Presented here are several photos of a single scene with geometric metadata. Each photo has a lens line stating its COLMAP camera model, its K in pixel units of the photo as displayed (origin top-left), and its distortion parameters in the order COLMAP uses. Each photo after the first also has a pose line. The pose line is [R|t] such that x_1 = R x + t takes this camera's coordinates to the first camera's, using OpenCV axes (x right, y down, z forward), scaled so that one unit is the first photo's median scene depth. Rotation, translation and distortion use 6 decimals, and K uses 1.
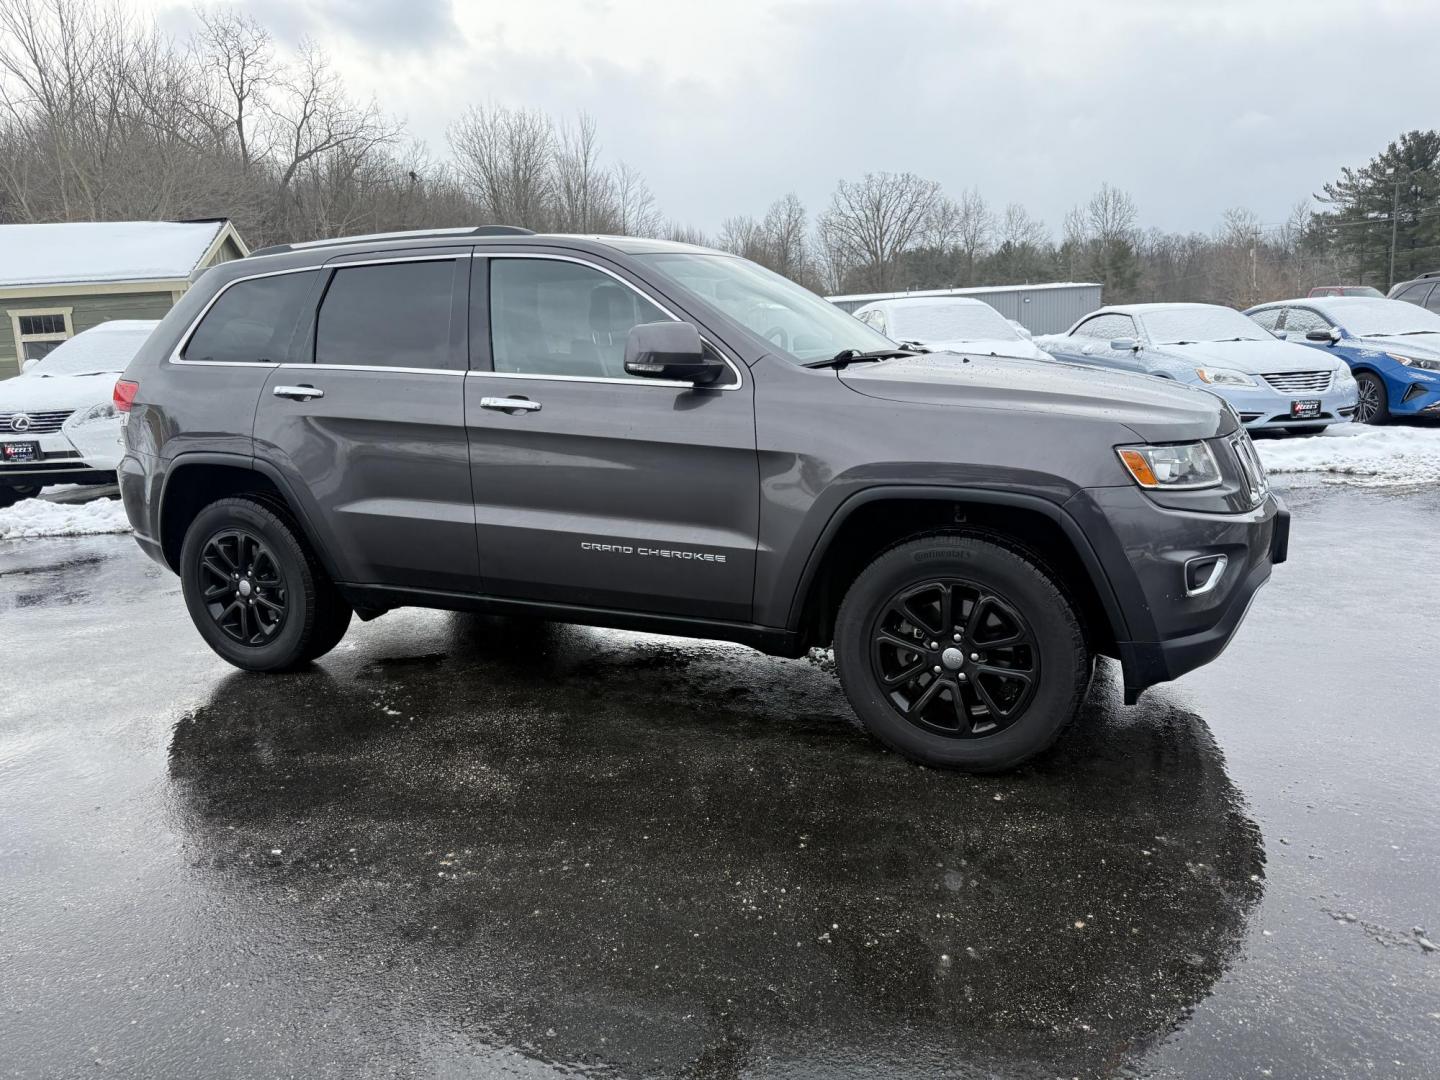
lens RADIAL K [[1014.0, 0, 729.6], [0, 1014.0, 533.1], [0, 0, 1]] dist [0.077927, -0.104213]
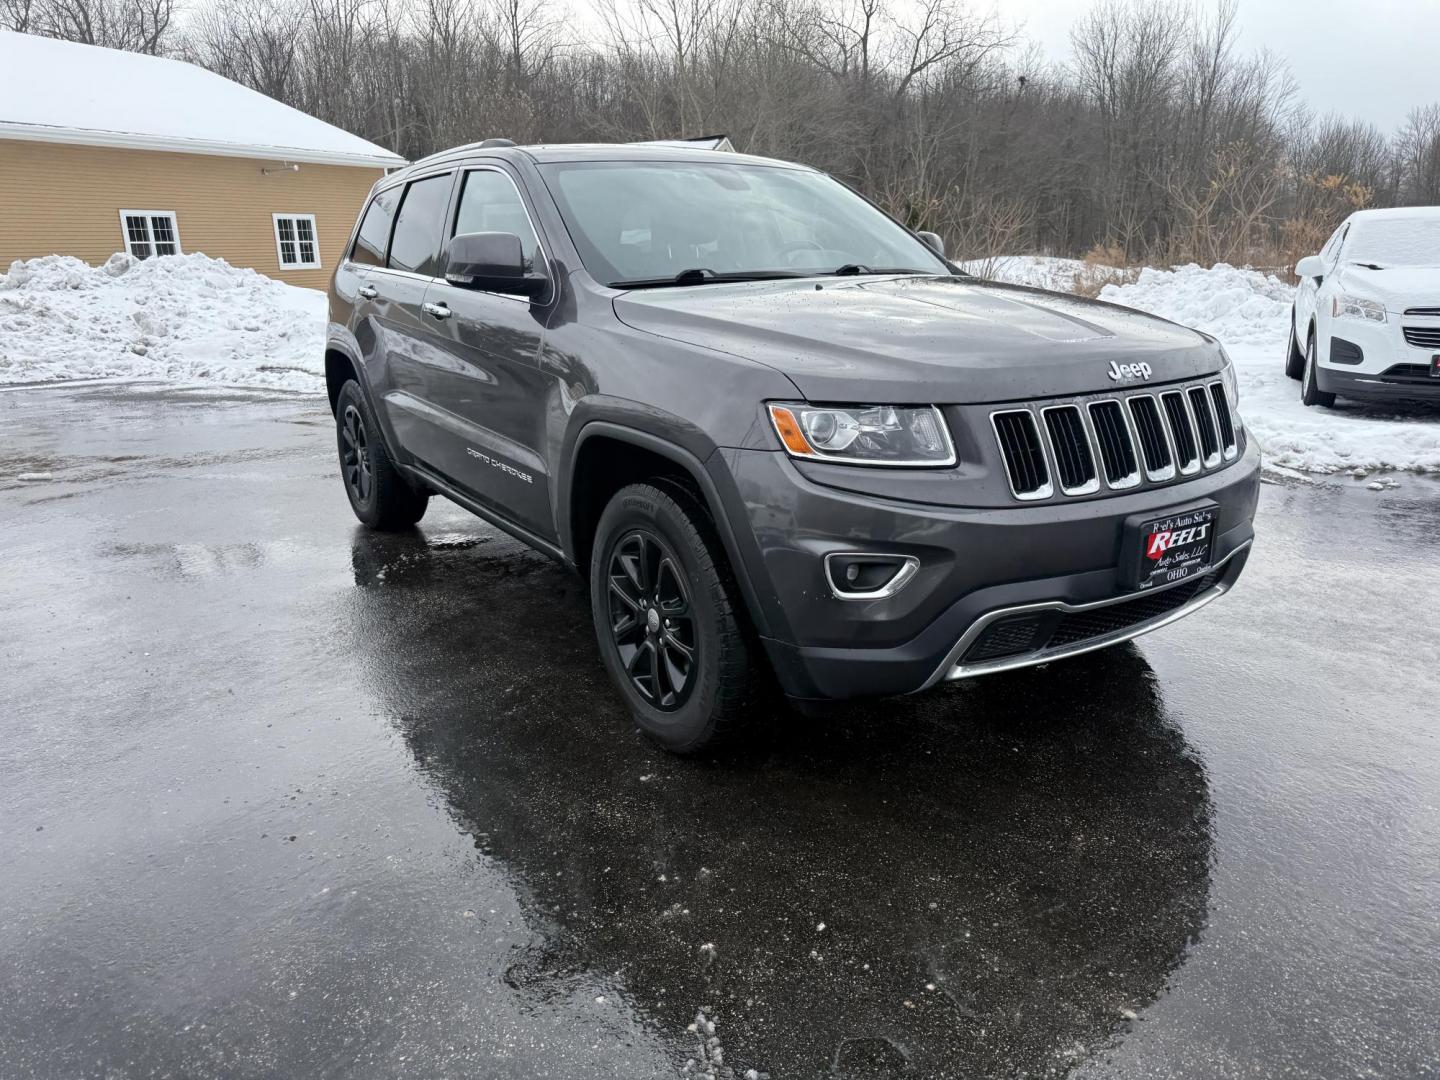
lens RADIAL K [[1006.5, 0, 720.0], [0, 1006.5, 540.0], [0, 0, 1]] dist [0.079437, -0.102369]
pose [[0.841145, 0.167311, -0.514278, 0.197047], [-0.121277, 0.985078, 0.122118, -0.017557], [0.527036, -0.040349, 0.848885, 0.076135]]
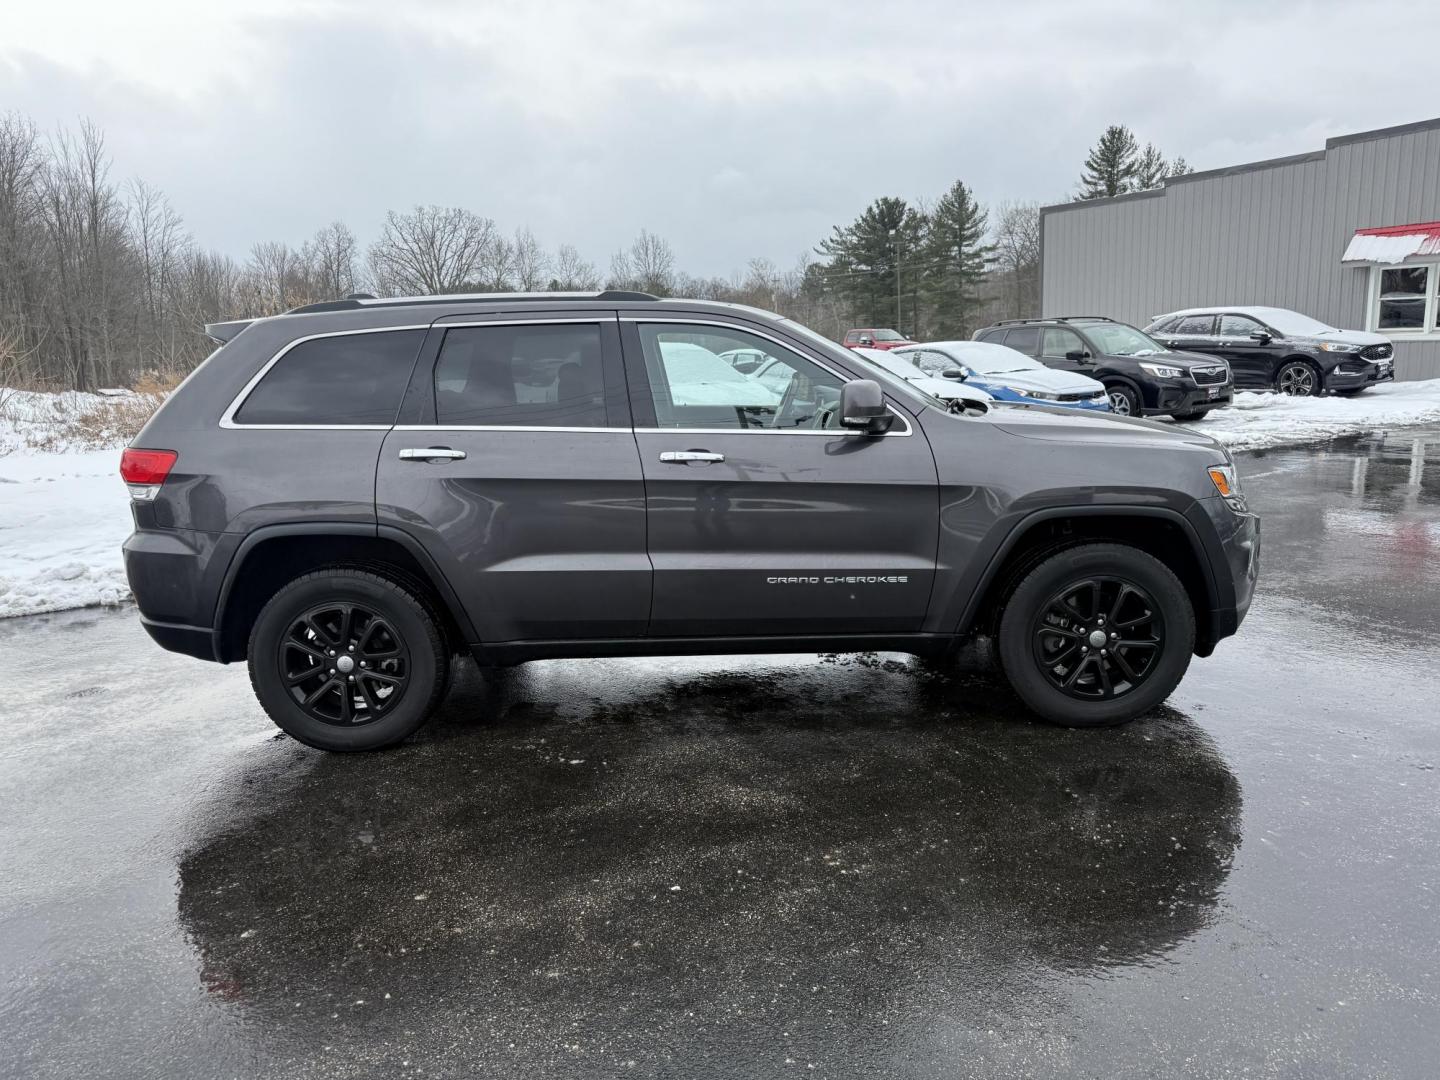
lens RADIAL K [[1006.5, 0, 720.0], [0, 1006.5, 540.0], [0, 0, 1]] dist [0.079437, -0.102369]
pose [[0.913967, -0.075844, 0.398638, -0.197493], [0.085519, 0.996315, -0.006515, -0.009176], [-0.396675, 0.040045, 0.917085, 0.001840]]
